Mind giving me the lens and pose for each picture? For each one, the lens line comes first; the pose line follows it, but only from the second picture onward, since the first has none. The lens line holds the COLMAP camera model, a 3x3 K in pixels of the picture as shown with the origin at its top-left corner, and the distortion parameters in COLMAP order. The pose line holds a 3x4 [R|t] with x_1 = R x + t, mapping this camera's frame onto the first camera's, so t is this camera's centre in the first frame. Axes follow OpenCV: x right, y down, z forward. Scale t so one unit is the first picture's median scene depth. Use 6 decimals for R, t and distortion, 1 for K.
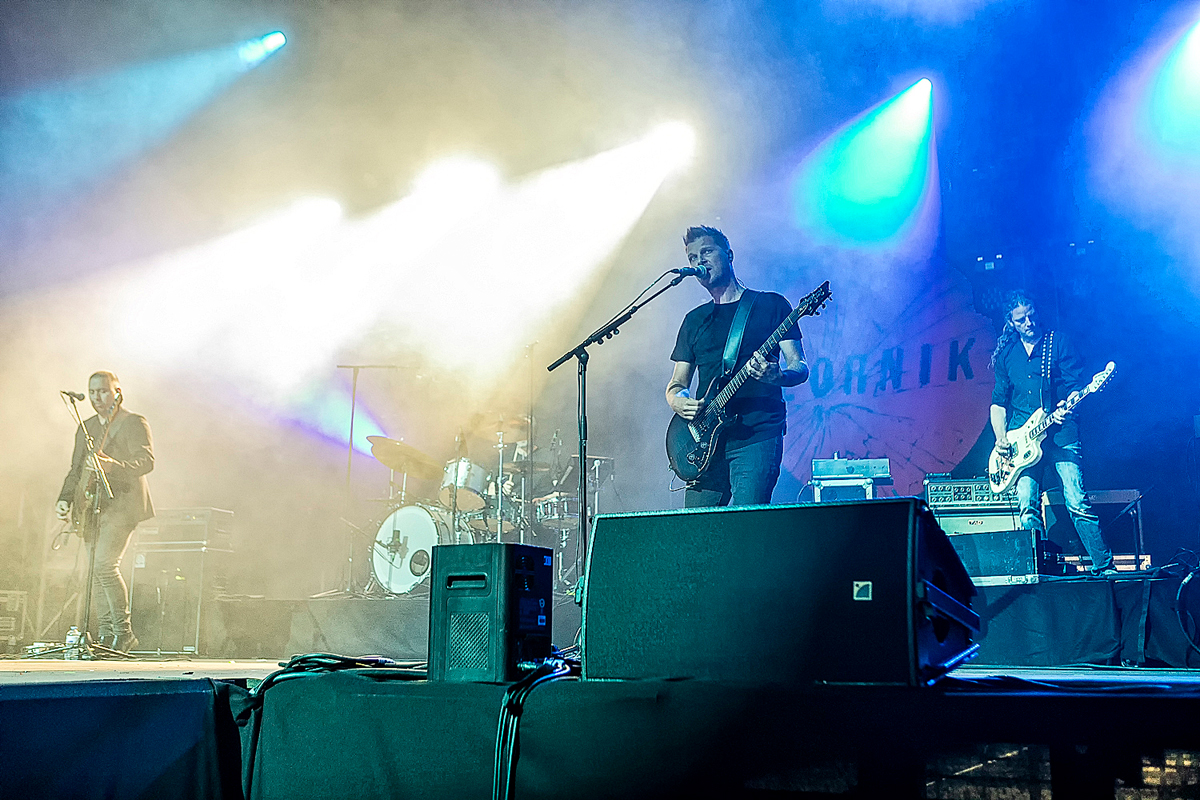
lens RADIAL K [[1251.7, 0, 600.0], [0, 1251.7, 400.0], [0, 0, 1]] dist [-0.041715, -0.020535]
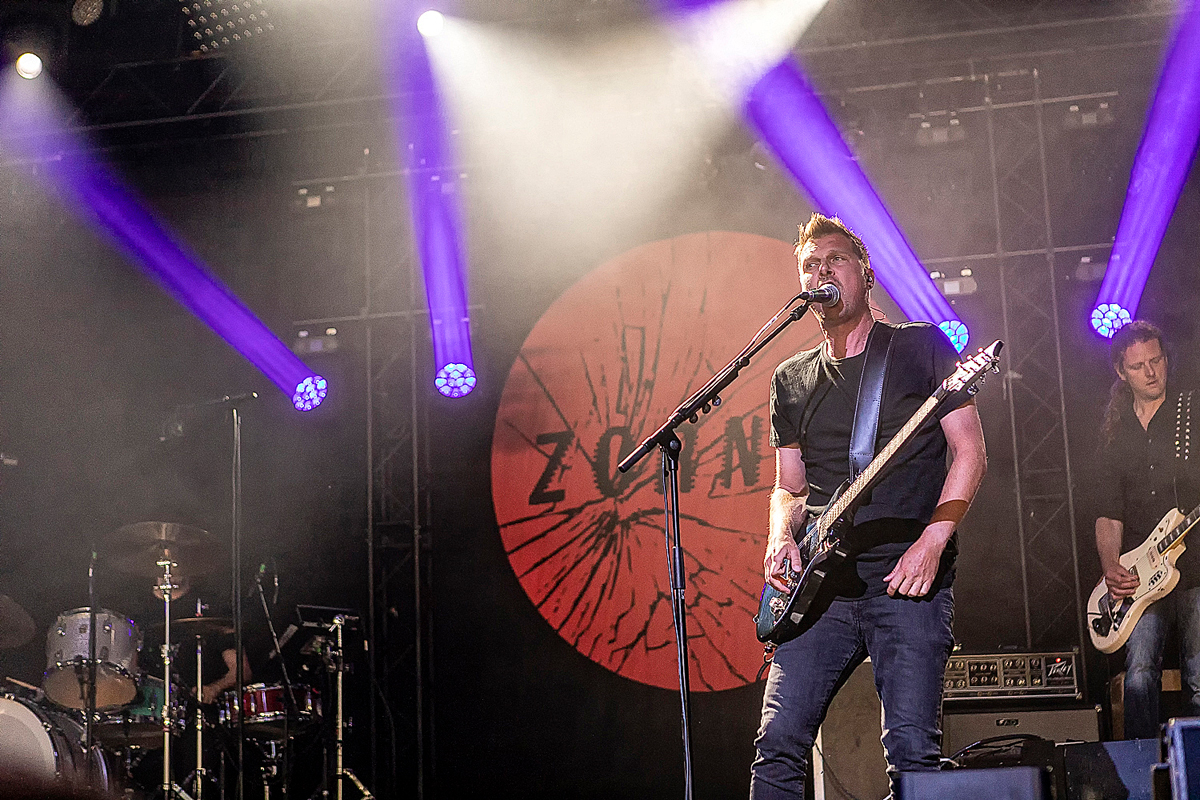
lens RADIAL K [[2272.5, 0, 535.9], [0, 2272.5, 401.2], [0, 0, 1]] dist [-0.072543, -0.373632]
pose [[0.961223, 0.028725, 0.274272, -0.212129], [-0.019220, 0.999120, -0.037282, -0.010320], [-0.275102, 0.030565, 0.960929, 0.022116]]
